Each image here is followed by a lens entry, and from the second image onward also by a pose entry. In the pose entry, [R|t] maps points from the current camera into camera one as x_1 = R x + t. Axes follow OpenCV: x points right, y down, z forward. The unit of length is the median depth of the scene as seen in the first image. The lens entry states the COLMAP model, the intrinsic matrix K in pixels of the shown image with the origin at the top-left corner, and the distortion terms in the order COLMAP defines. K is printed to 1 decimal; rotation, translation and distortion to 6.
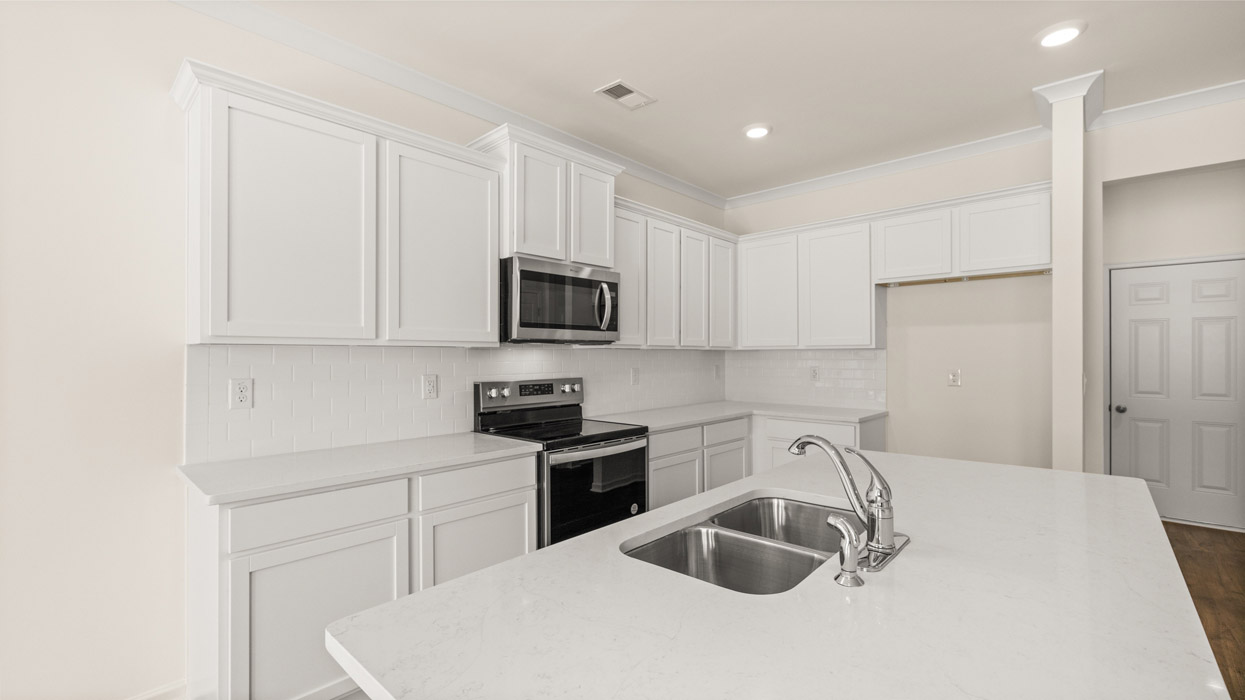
lens RADIAL K [[526.0, 0, 621.6], [0, 526.0, 352.2], [0, 0, 1]] dist [0.001988, -0.000081]
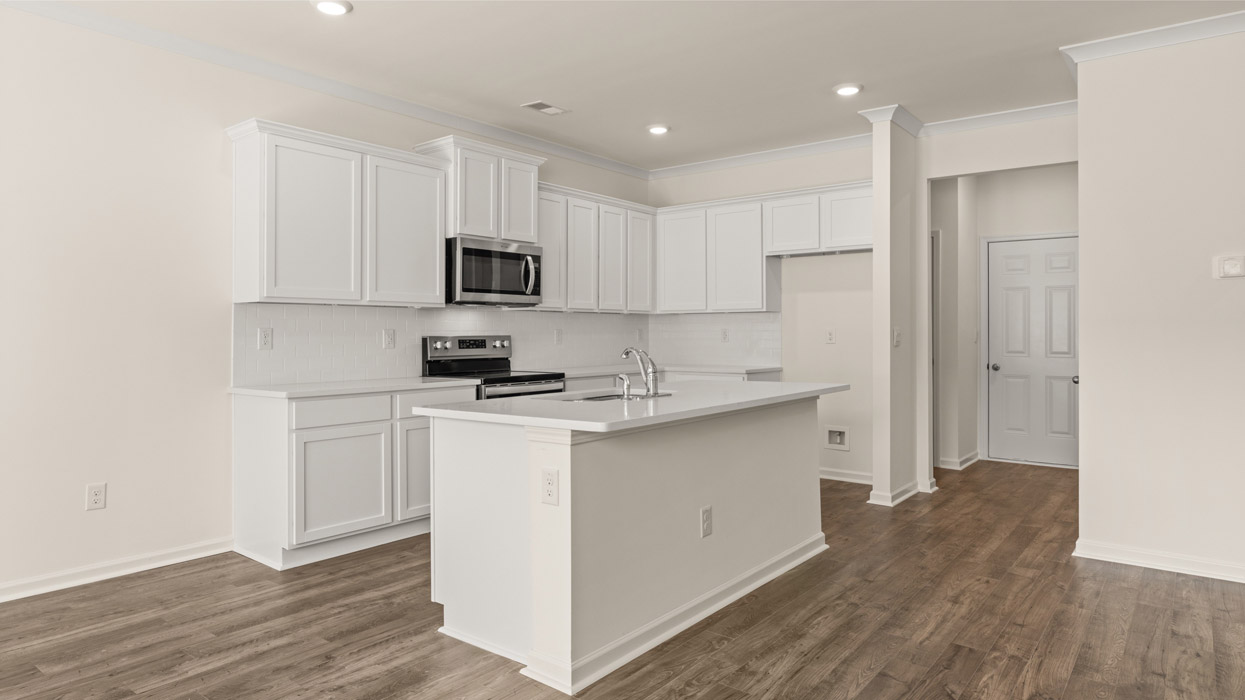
lens RADIAL K [[741.5, 0, 627.8], [0, 741.5, 326.8], [0, 0, 1]] dist [-0.008544, -0.000681]
pose [[0.996471, 0.000168, 0.083935, 0.049967], [-0.000013, 0.999998, -0.001846, 0.035242], [-0.083936, 0.001839, 0.996469, -0.714978]]
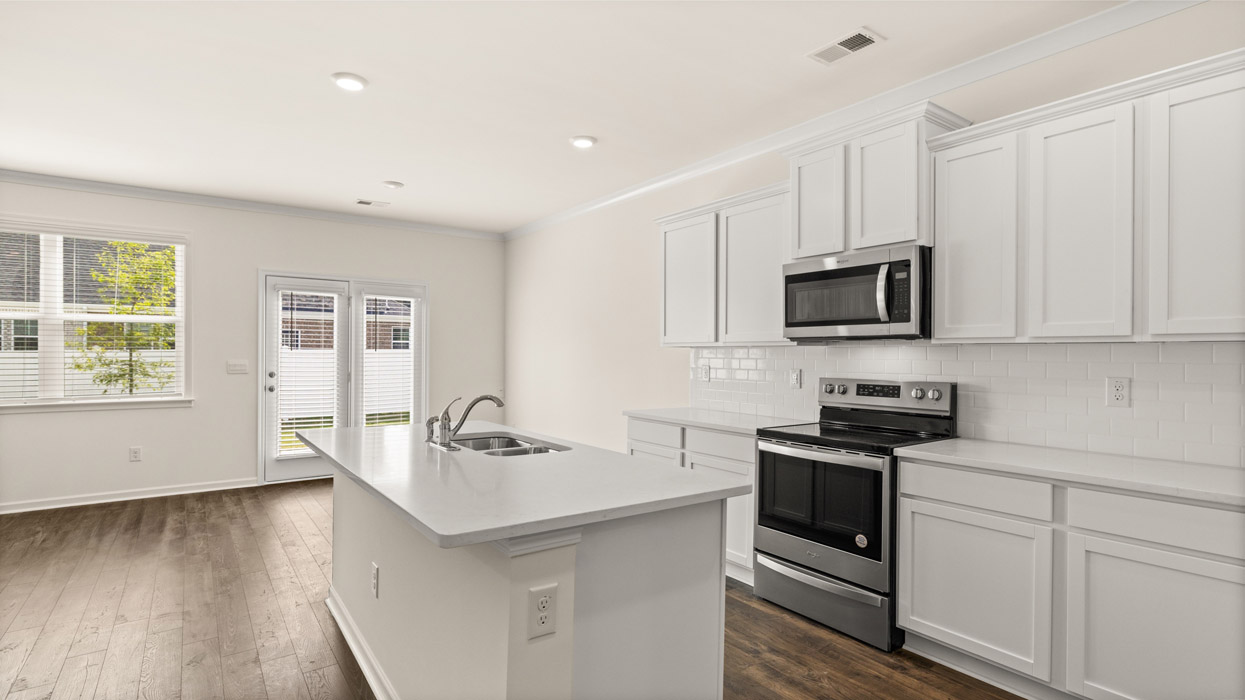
lens RADIAL K [[596.7, 0, 621.9], [0, 596.7, 354.2], [0, 0, 1]] dist [-0.001410, -0.000156]
pose [[-0.206646, 0.000365, -0.978416, 0.942798], [0.002314, 0.999997, -0.000116, 0.006991], [0.978413, -0.002288, -0.206646, 0.779675]]
